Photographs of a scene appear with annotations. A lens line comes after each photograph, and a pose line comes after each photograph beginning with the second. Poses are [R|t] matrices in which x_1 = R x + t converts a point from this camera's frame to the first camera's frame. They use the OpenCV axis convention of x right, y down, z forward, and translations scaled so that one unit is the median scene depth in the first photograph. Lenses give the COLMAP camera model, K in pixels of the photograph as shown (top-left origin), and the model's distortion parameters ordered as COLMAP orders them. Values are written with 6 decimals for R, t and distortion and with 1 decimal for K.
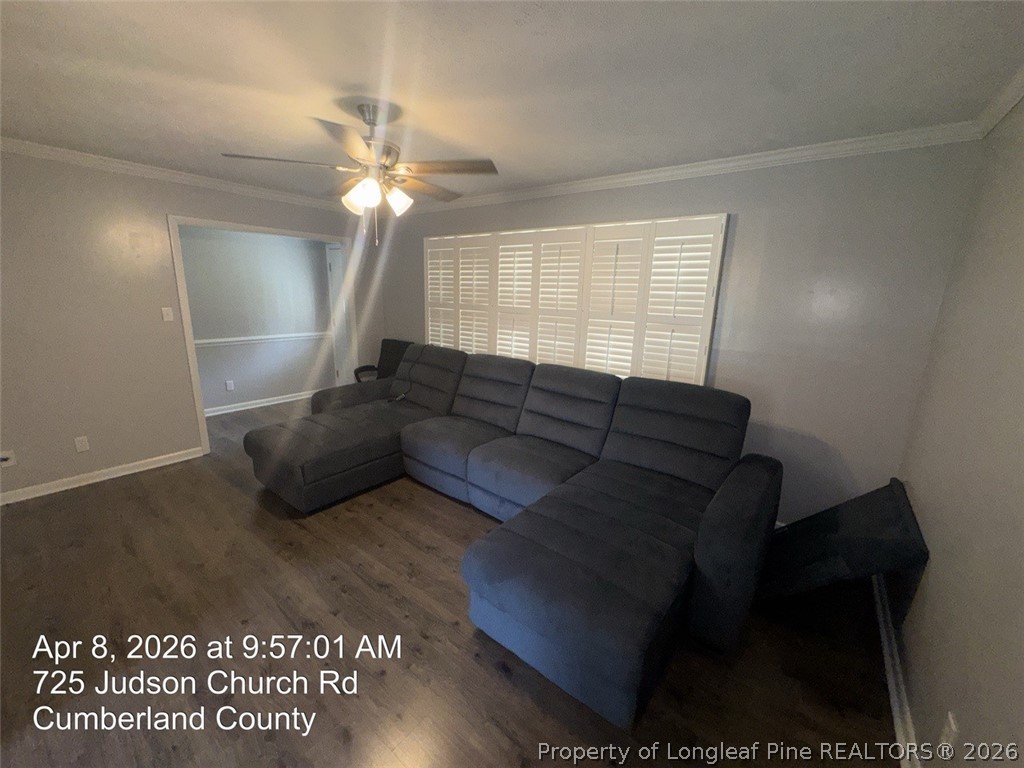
lens RADIAL K [[407.0, 0, 509.6], [0, 407.0, 382.0], [0, 0, 1]] dist [-0.004352, -0.000540]
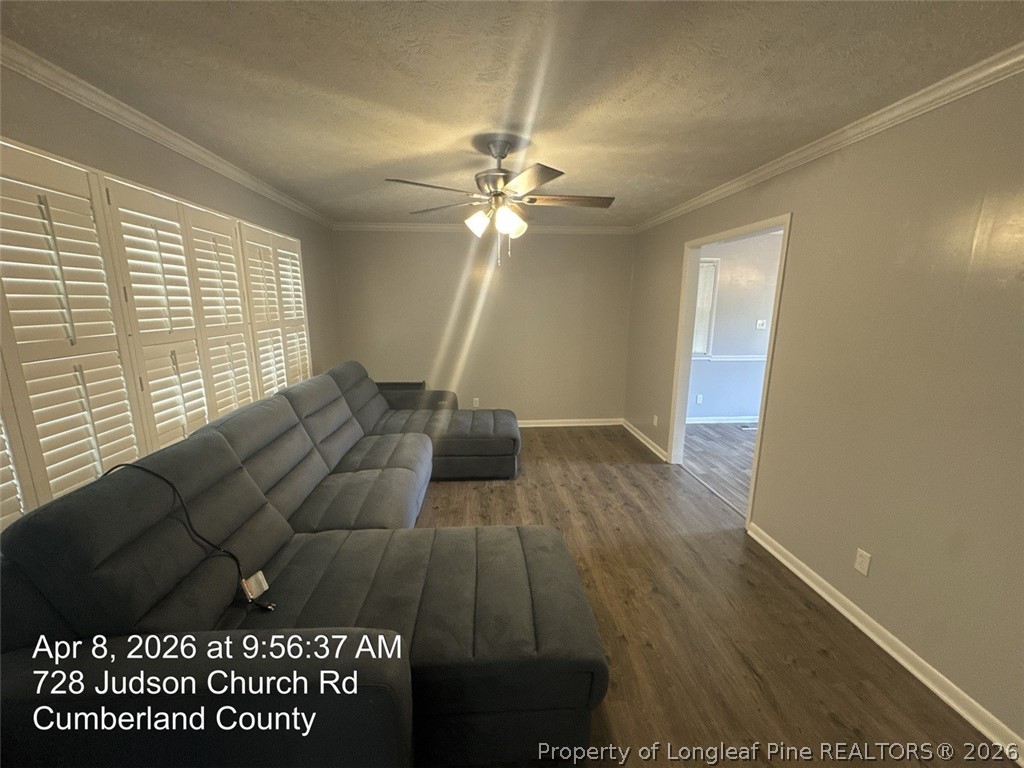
lens RADIAL K [[407.0, 0, 510.6], [0, 407.0, 386.2], [0, 0, 1]] dist [-0.004352, -0.000540]
pose [[-0.674132, -0.184134, 0.715291, -1.175519], [0.137436, 0.920243, 0.366422, -0.431598], [-0.725712, 0.345323, -0.595058, 1.725166]]
